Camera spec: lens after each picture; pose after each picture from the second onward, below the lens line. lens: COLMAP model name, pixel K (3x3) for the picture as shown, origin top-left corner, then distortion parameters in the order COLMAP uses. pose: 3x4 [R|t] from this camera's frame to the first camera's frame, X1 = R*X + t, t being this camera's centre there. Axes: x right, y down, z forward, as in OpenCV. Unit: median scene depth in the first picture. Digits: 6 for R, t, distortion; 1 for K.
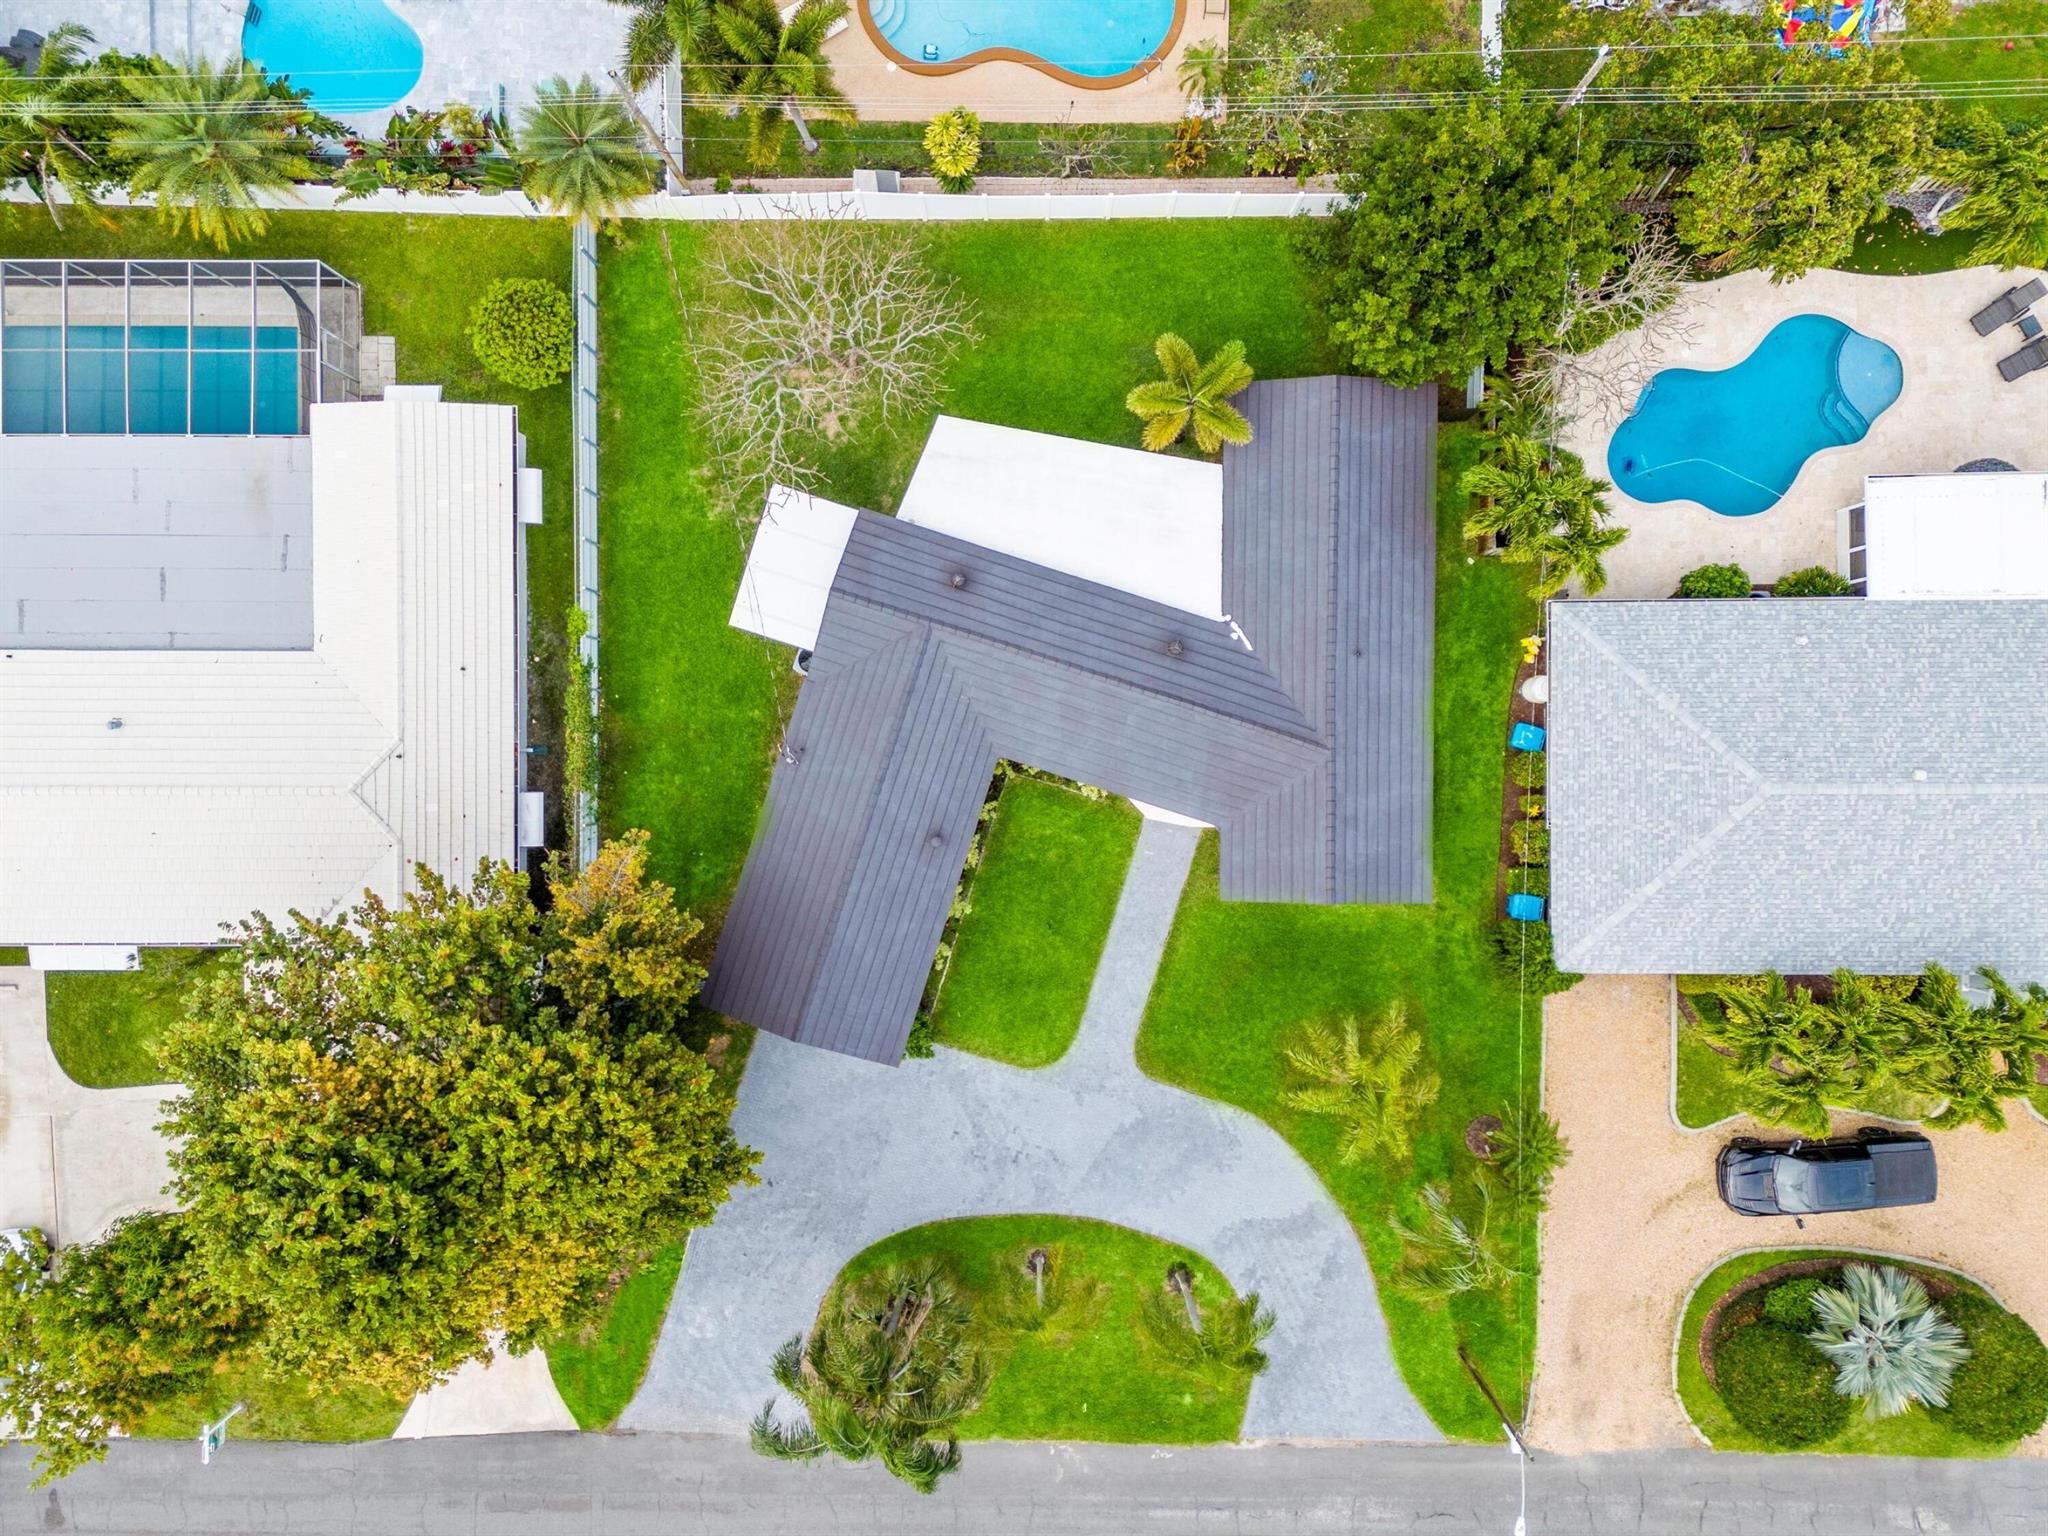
lens RADIAL K [[1510.7, 0, 1029.3], [0, 1510.7, 759.0], [0, 0, 1]] dist [0.088861, -0.074616]
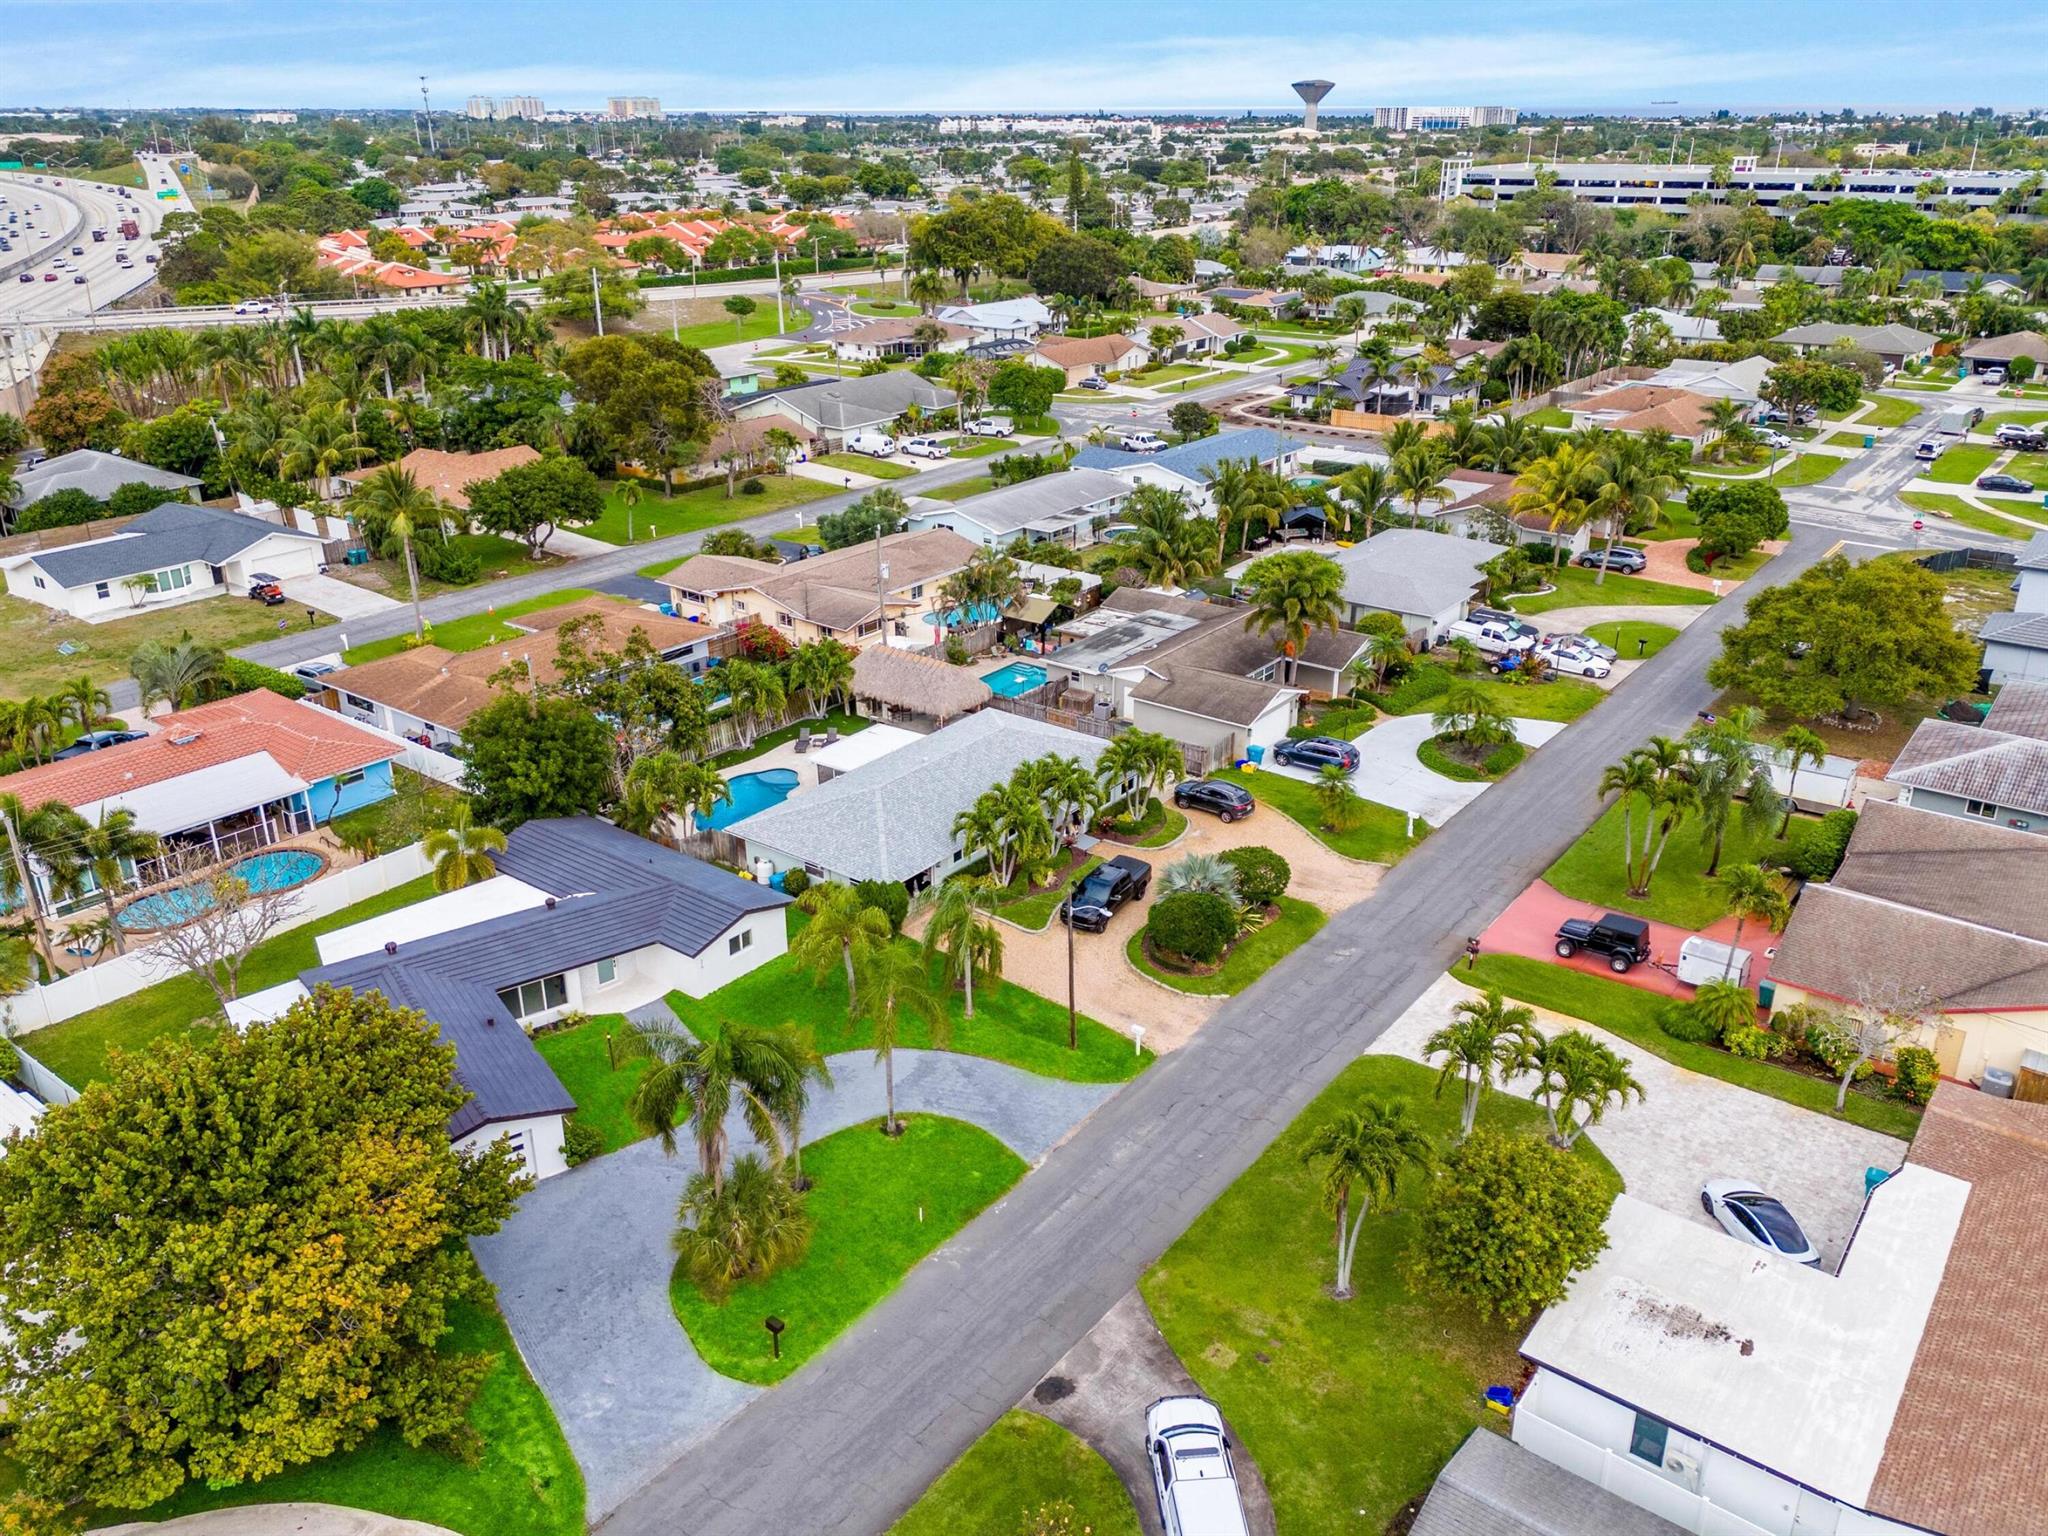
lens RADIAL K [[1527.3, 0, 1026.3], [0, 1527.3, 811.0], [0, 0, 1]] dist [0.184021, -0.339362]
pose [[0.611669, -0.324867, 0.721334, -0.647633], [0.790926, 0.231252, -0.566532, 1.076762], [0.017238, 0.917052, 0.398395, 0.285922]]
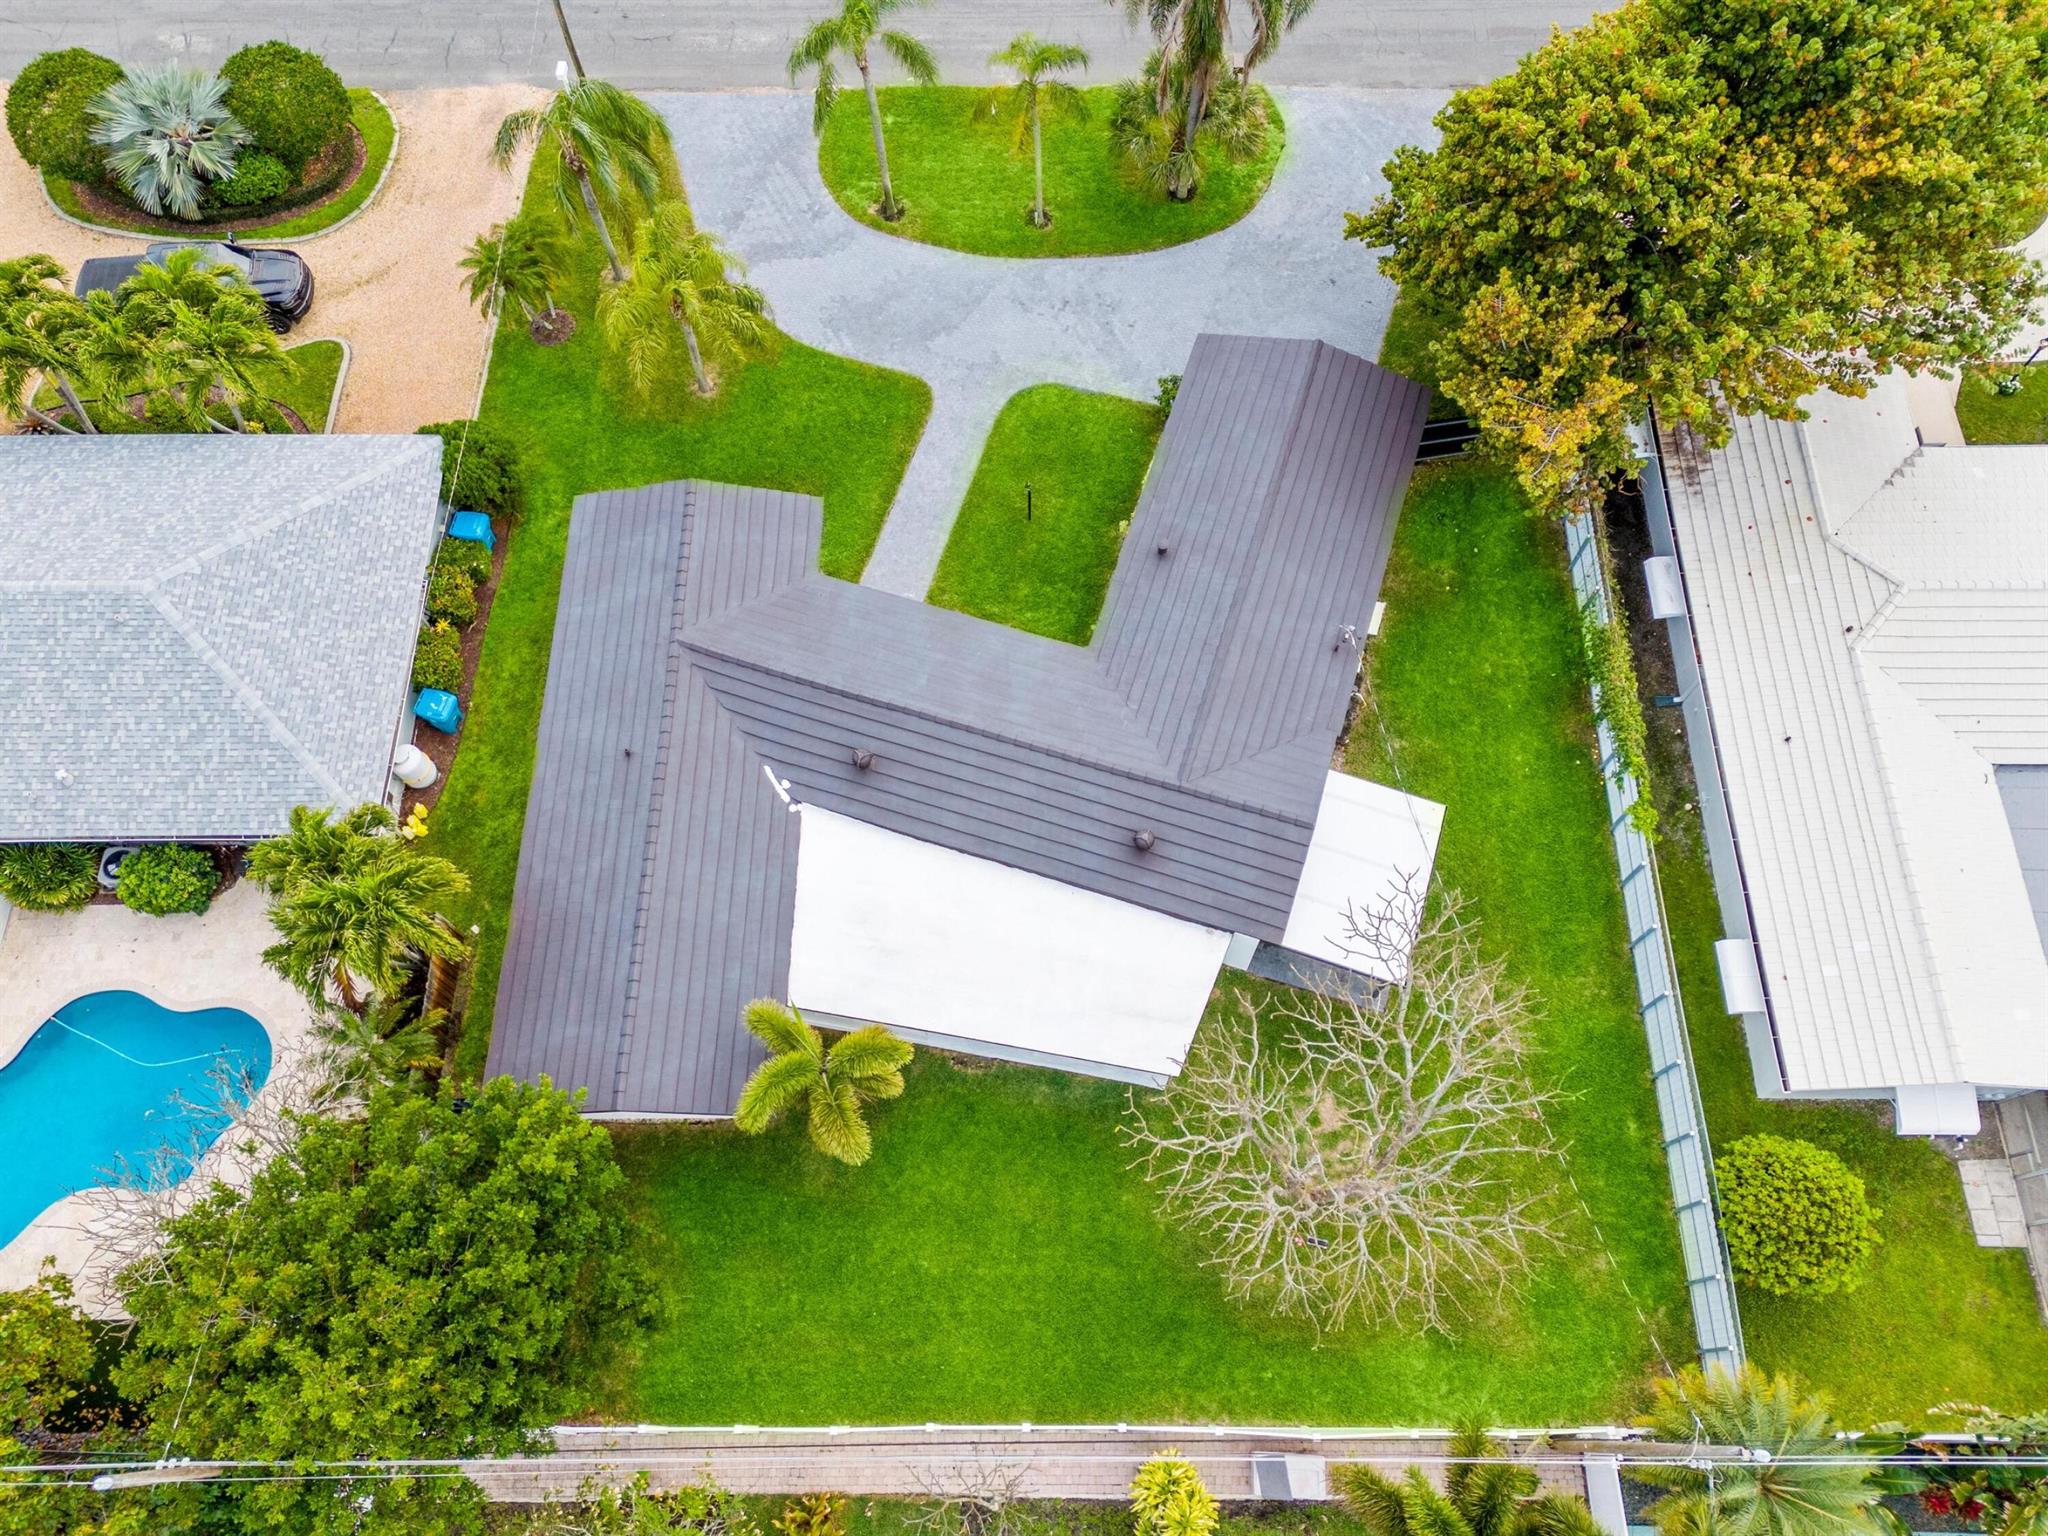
lens RADIAL K [[1510.7, 0, 1029.3], [0, 1510.7, 759.0], [0, 0, 1]] dist [0.088861, -0.074616]
pose [[-0.999576, 0.008481, 0.027842, -0.010595], [0.003375, -0.916381, 0.400293, -0.360582], [0.028909, 0.400217, 0.915964, 0.272240]]
